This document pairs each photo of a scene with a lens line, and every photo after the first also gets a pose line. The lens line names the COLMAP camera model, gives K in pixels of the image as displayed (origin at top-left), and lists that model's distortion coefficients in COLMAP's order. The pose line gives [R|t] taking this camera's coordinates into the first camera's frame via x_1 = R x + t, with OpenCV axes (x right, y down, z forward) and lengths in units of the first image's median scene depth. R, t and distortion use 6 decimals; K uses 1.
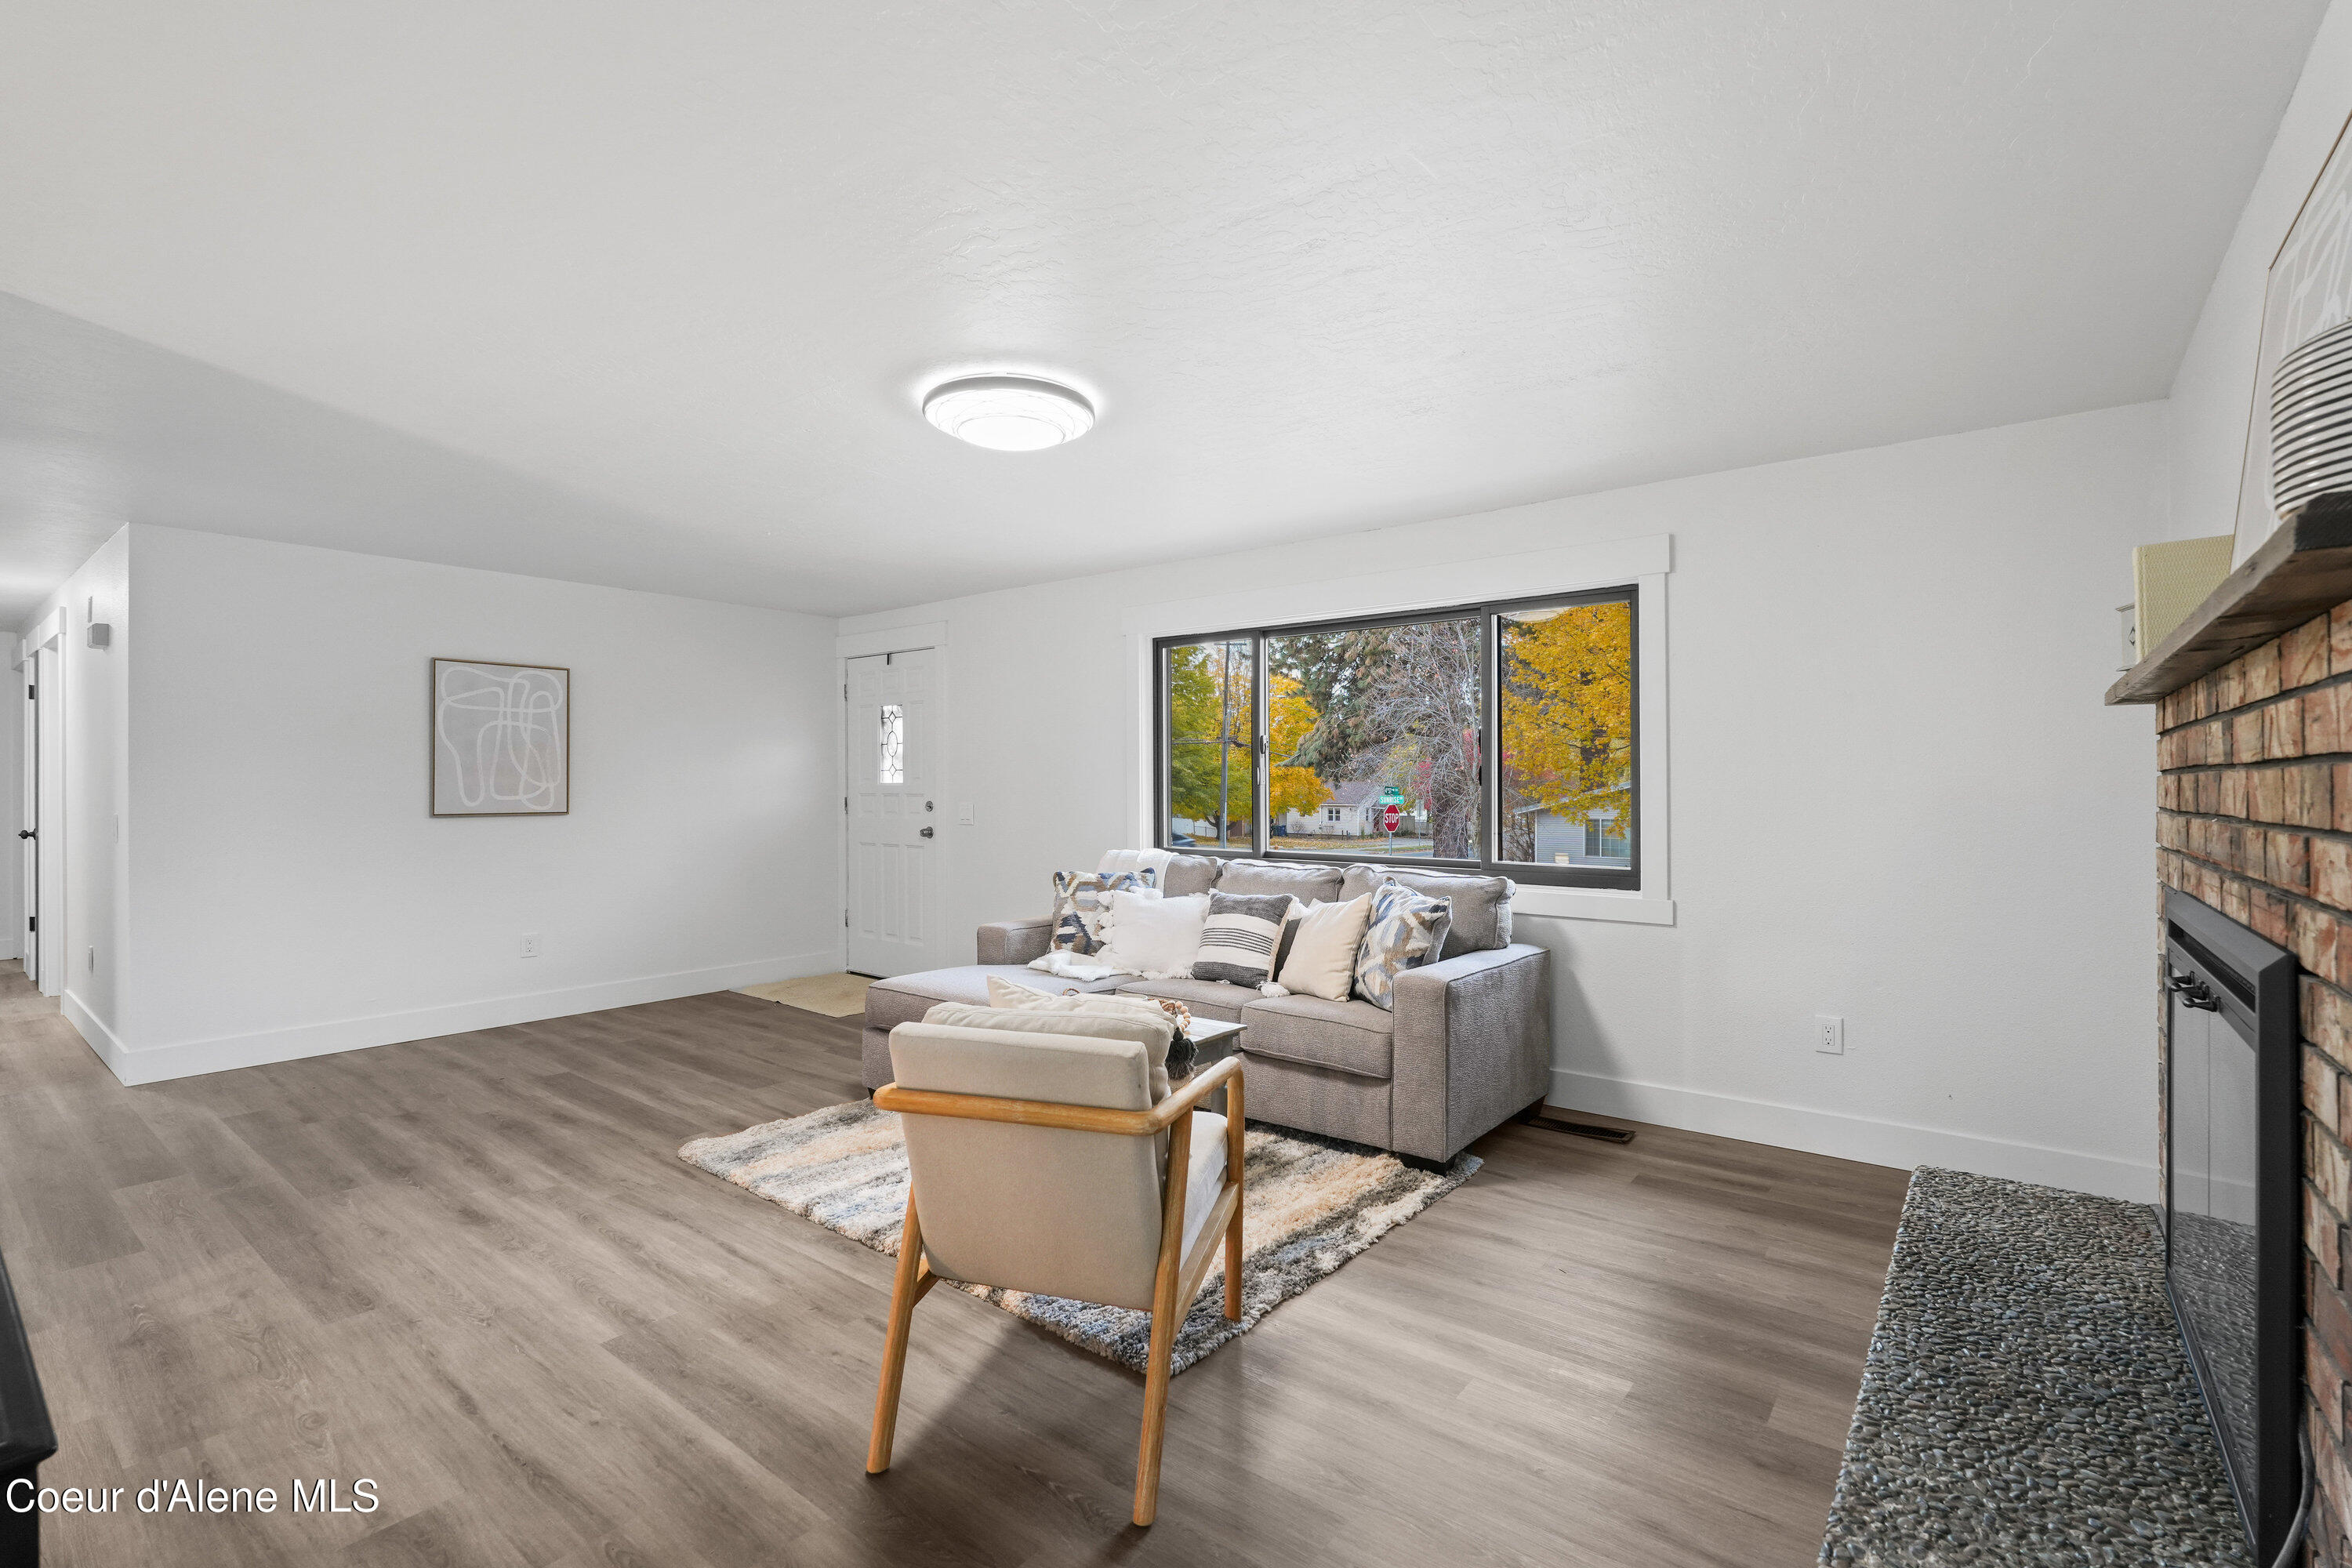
lens RADIAL K [[1032.8, 0, 1178.3], [0, 1032.8, 788.9], [0, 0, 1]] dist [-0.014537, 0.006470]
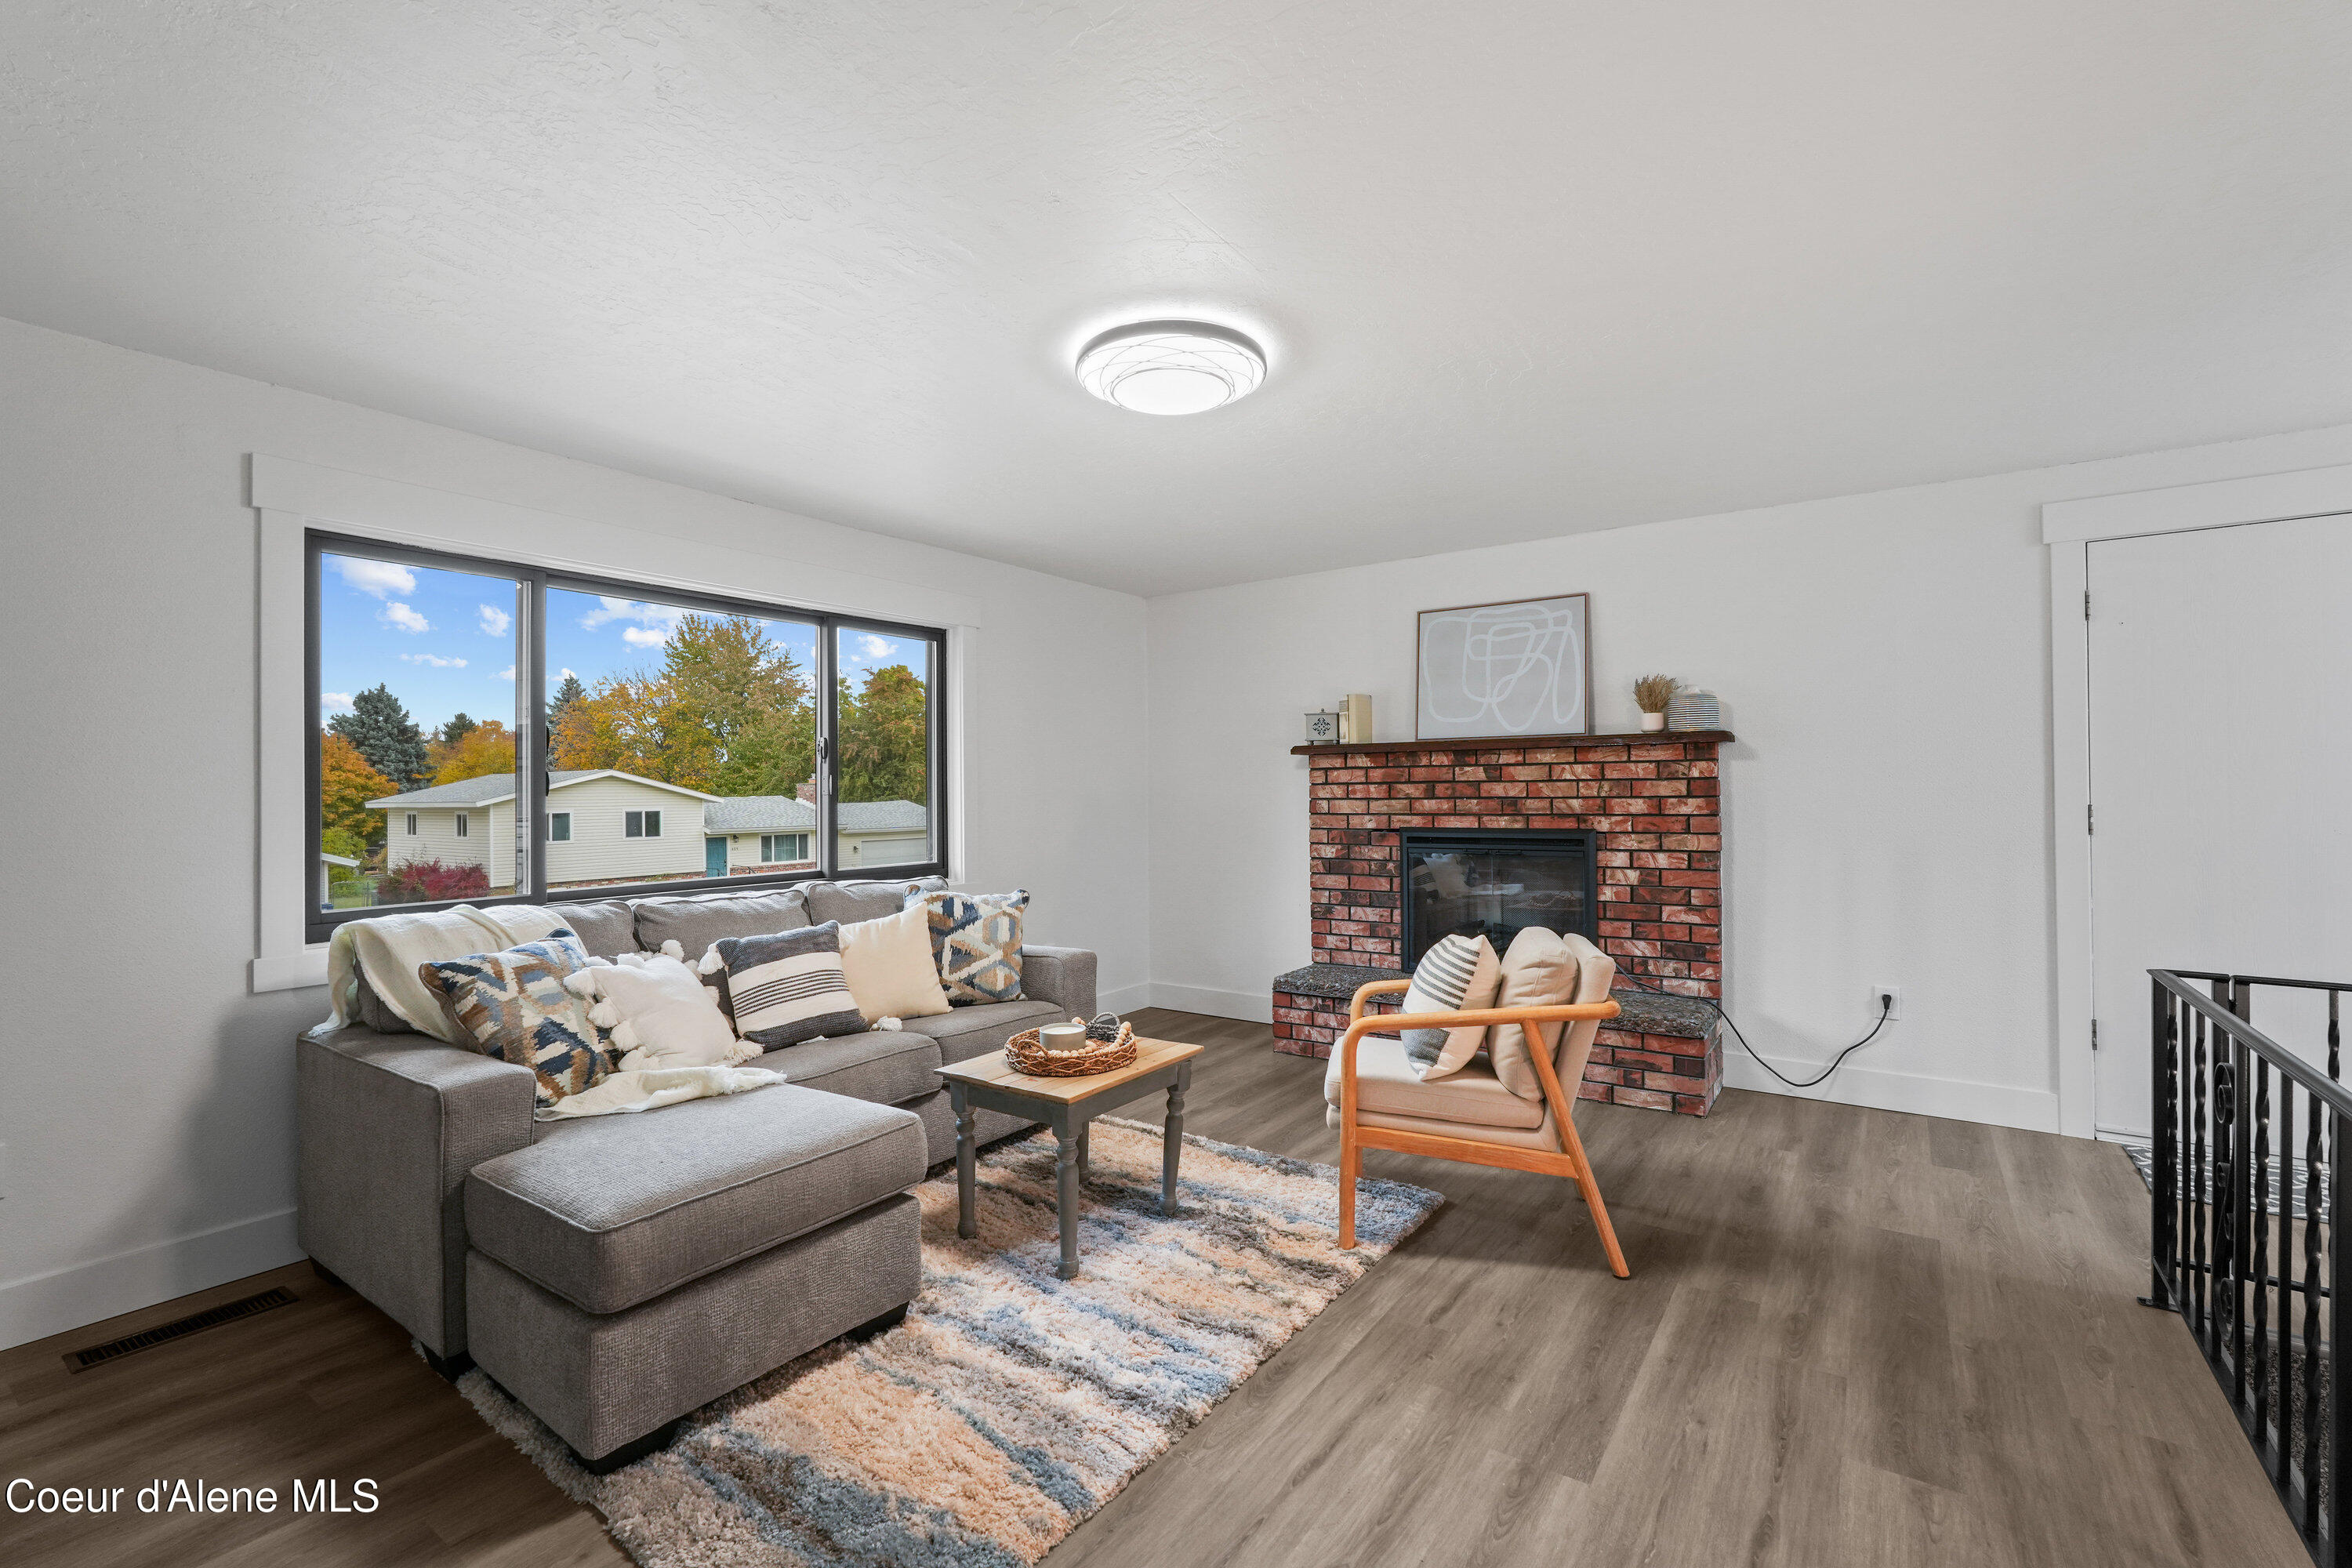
lens RADIAL K [[1032.8, 0, 1159.3], [0, 1032.8, 765.9], [0, 0, 1]] dist [-0.014537, 0.006470]
pose [[-0.039298, 0.022252, 0.998980, -0.772768], [0.009165, 0.999718, -0.021908, -0.002183], [-0.999185, 0.008295, -0.039491, 0.773018]]
